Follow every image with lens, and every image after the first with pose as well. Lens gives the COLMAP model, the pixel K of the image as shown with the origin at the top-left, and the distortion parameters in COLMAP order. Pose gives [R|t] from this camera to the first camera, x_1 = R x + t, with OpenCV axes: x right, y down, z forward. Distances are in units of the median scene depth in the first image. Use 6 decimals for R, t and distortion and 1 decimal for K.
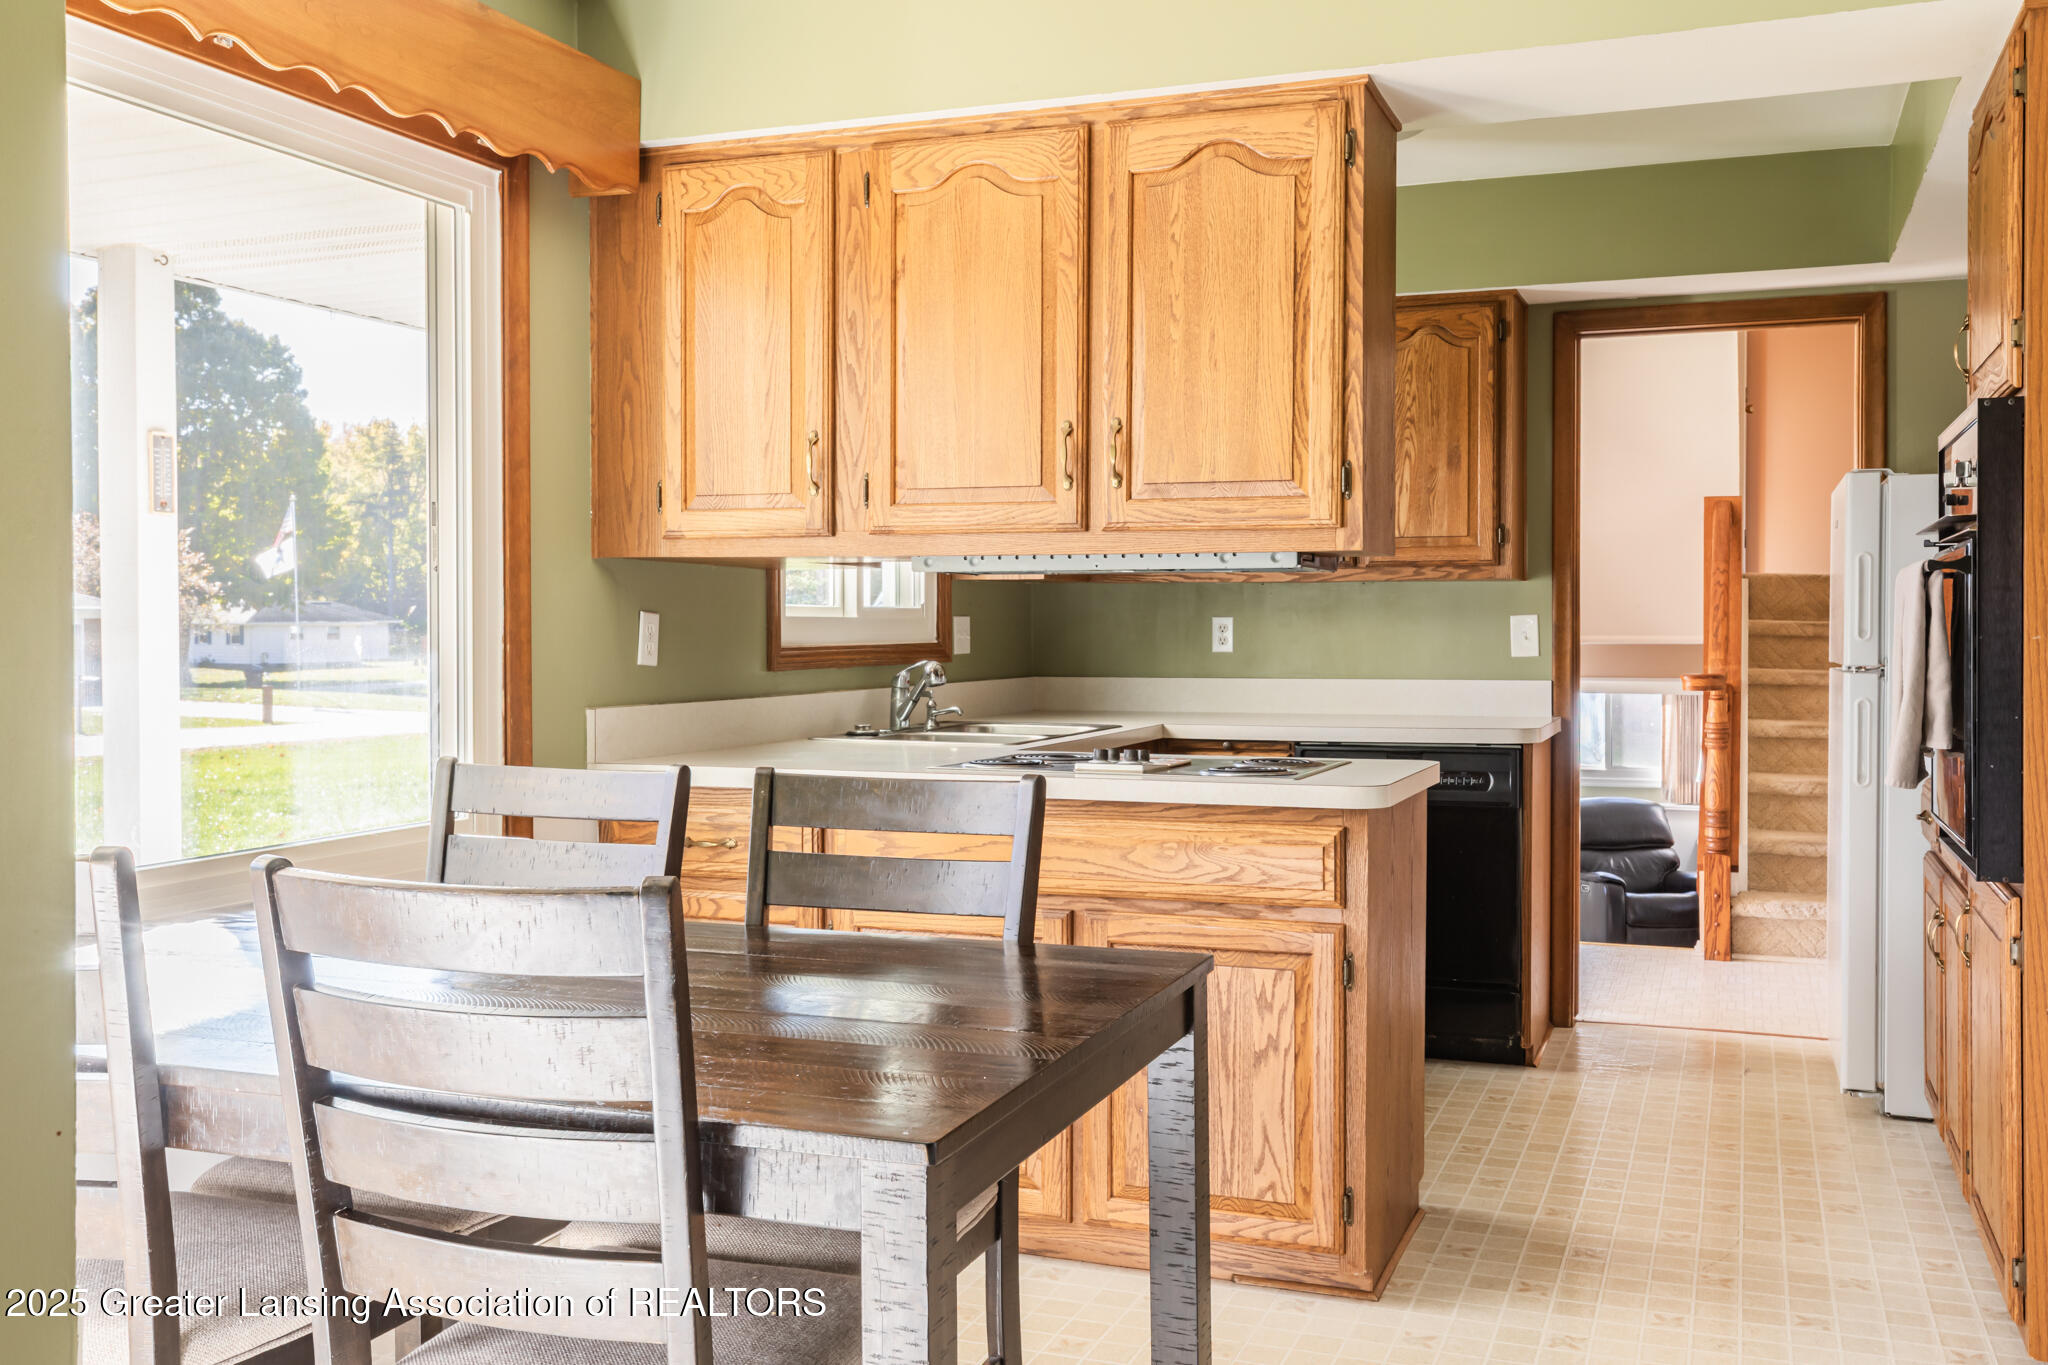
lens RADIAL K [[1847.8, 0, 1034.0], [0, 1847.8, 644.3], [0, 0, 1]] dist [0.009277, -0.000786]
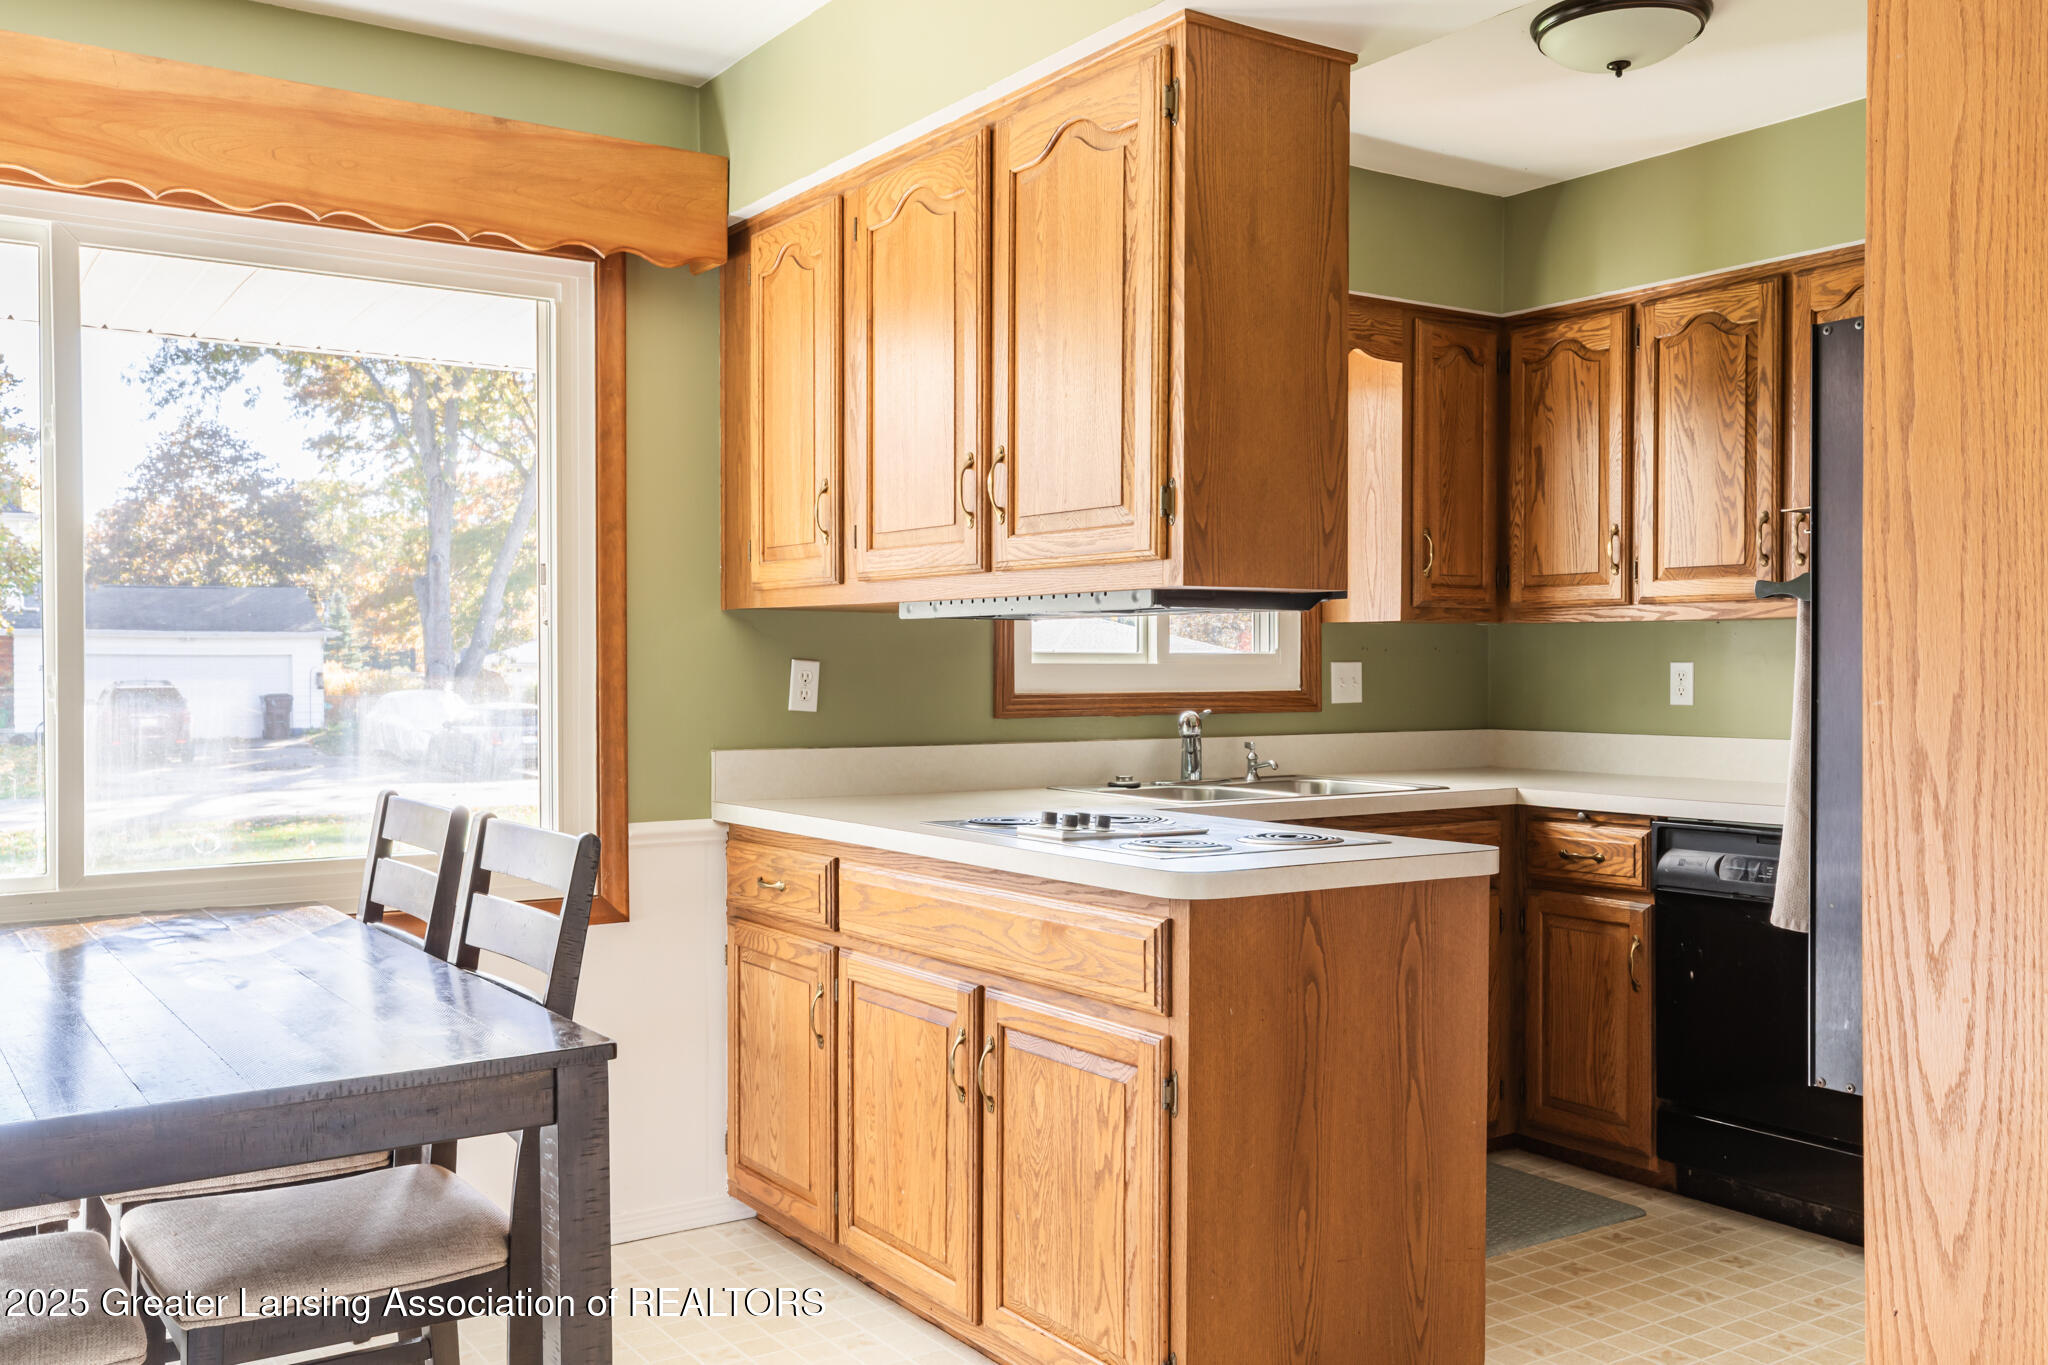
lens RADIAL K [[1769.2, 0, 994.1], [0, 1769.2, 683.4], [0, 0, 1]] dist [0.007189, 0.008659]
pose [[0.807877, 0.007003, -0.589309, 0.520431], [-0.007420, 0.999971, 0.001711, -0.007309], [0.589304, 0.002990, 0.807906, 0.281030]]
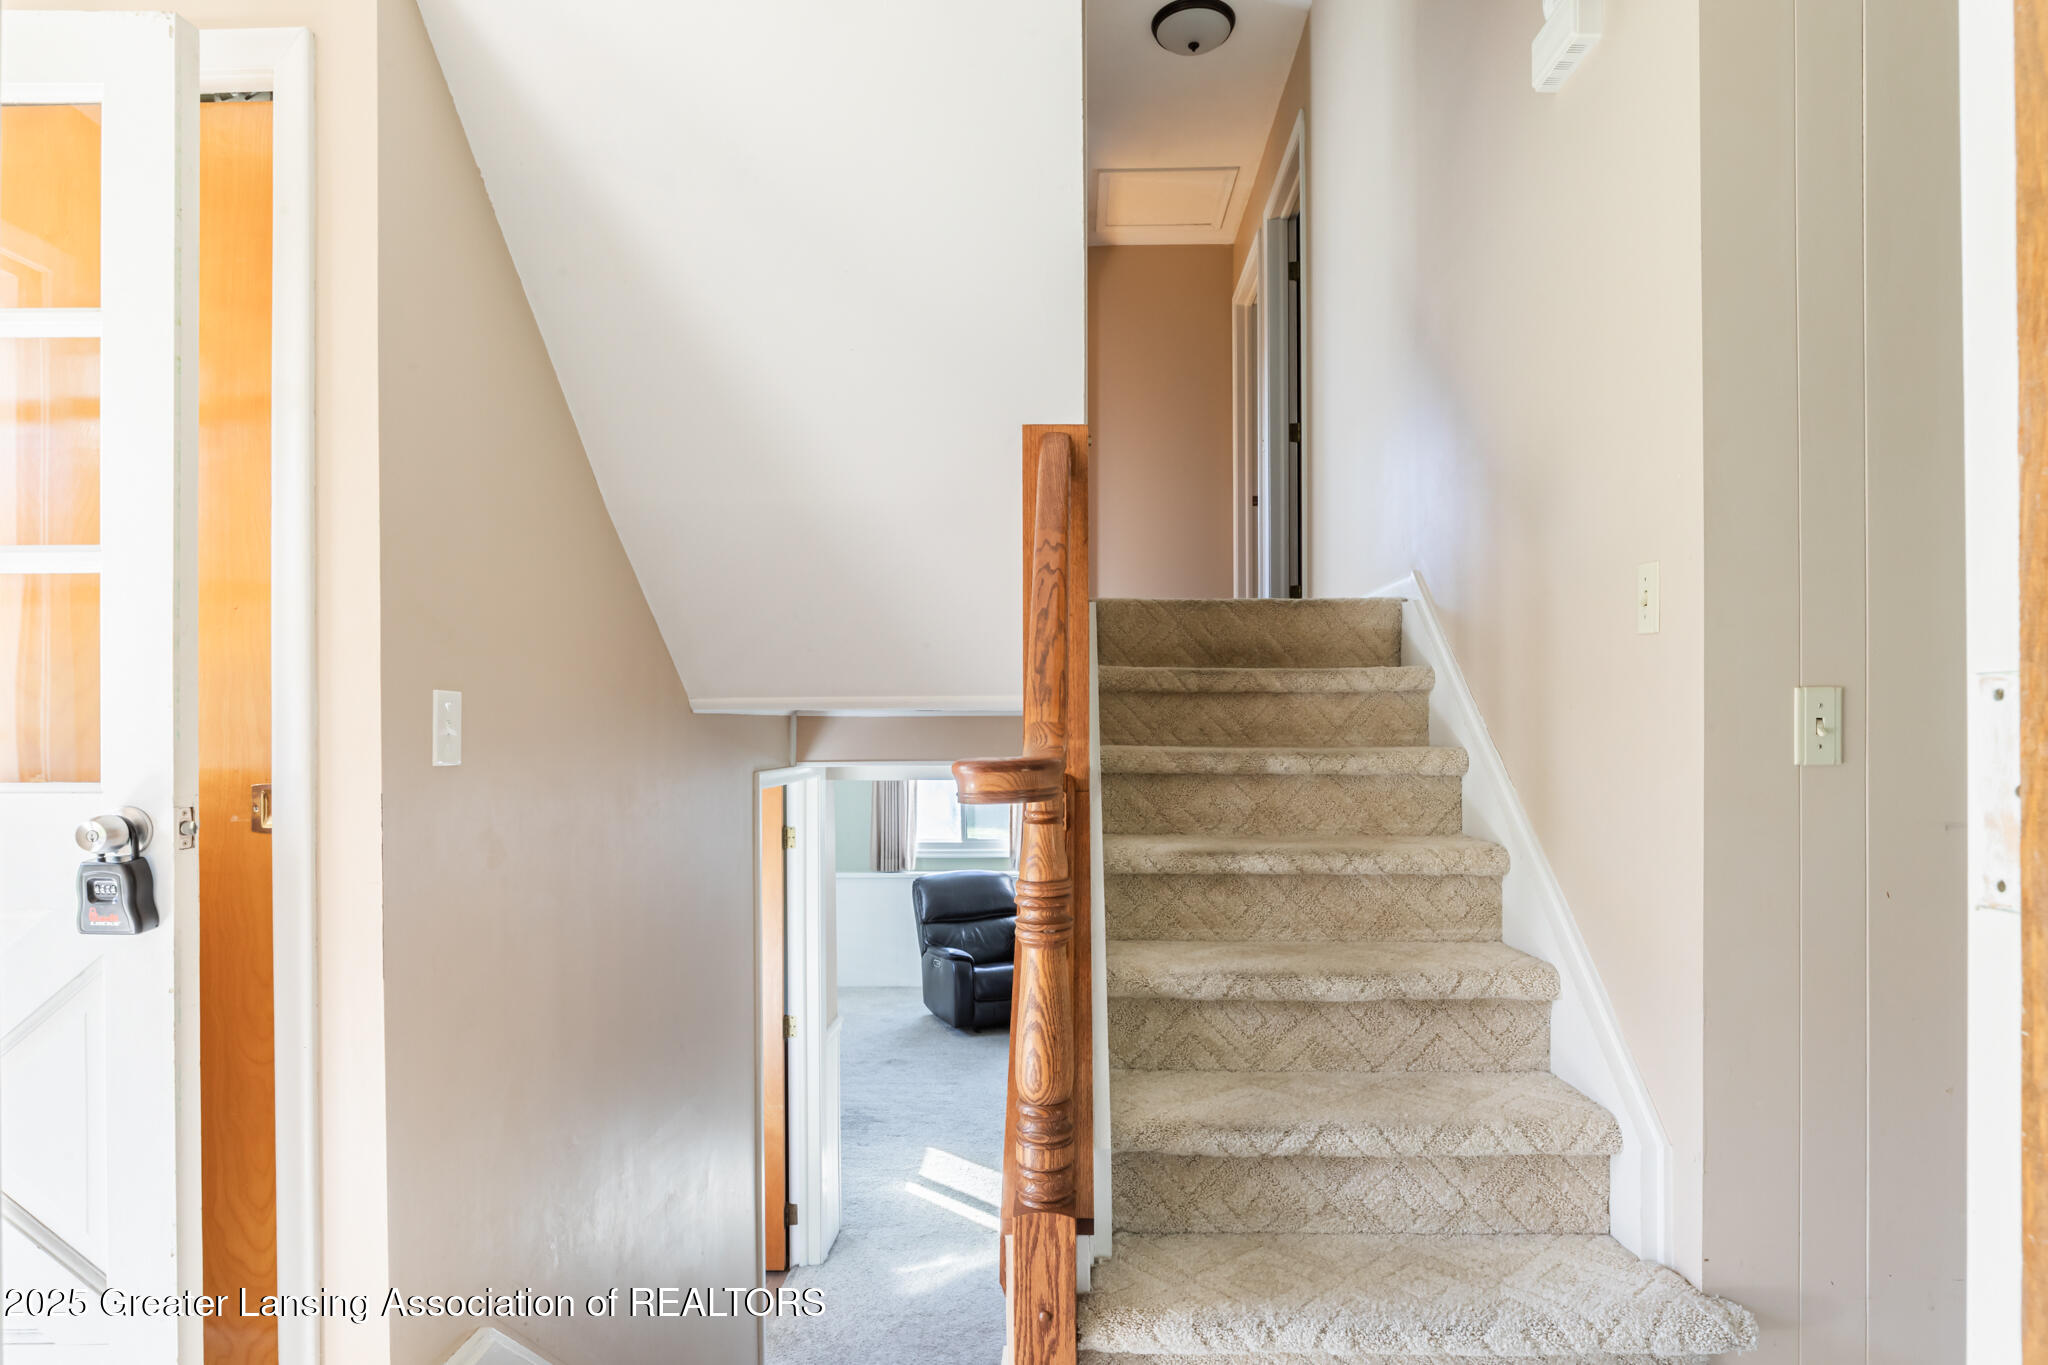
lens RADIAL K [[1106.0, 0, 1025.0], [0, 1106.0, 721.7], [0, 0, 1]] dist [-0.000565, -0.000044]
pose [[0.948428, -0.002070, 0.316986, 0.524742], [0.006126, 0.999912, -0.011800, 0.019735], [-0.316933, 0.013133, 0.948357, 1.401509]]
